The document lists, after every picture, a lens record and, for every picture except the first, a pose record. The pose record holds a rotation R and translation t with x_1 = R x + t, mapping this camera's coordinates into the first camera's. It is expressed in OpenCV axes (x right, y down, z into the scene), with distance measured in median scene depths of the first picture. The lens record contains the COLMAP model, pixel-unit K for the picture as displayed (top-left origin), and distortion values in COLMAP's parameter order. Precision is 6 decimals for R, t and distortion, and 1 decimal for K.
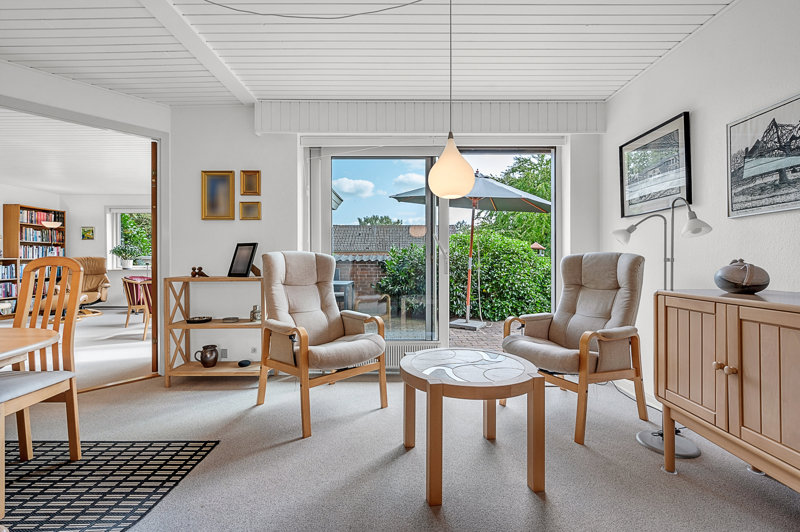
lens RADIAL K [[379.4, 0, 400.8], [0, 379.4, 262.5], [0, 0, 1]] dist [-0.000009, 0.000057]
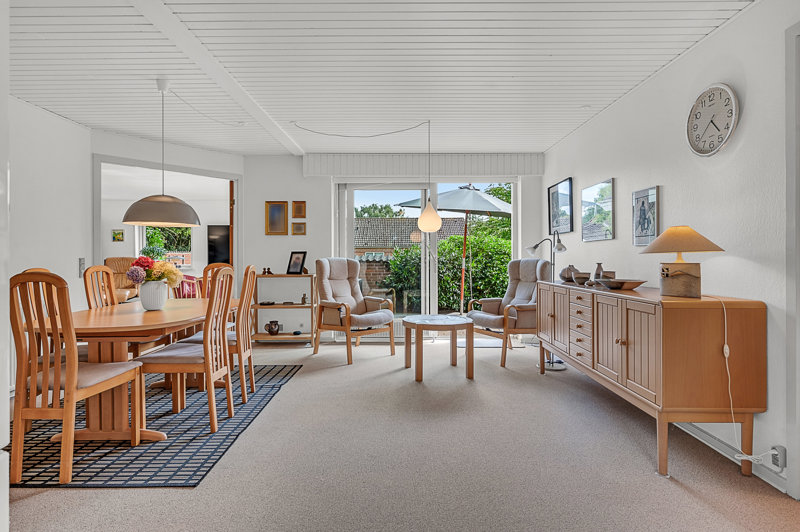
lens RADIAL K [[415.5, 0, 399.2], [0, 415.5, 261.2], [0, 0, 1]] dist [-0.000107, -0.000110]
pose [[0.999952, -0.000945, -0.009775, 0.000799], [0.000969, 0.999997, 0.002453, -0.017241], [0.009772, -0.002462, 0.999949, -0.599299]]
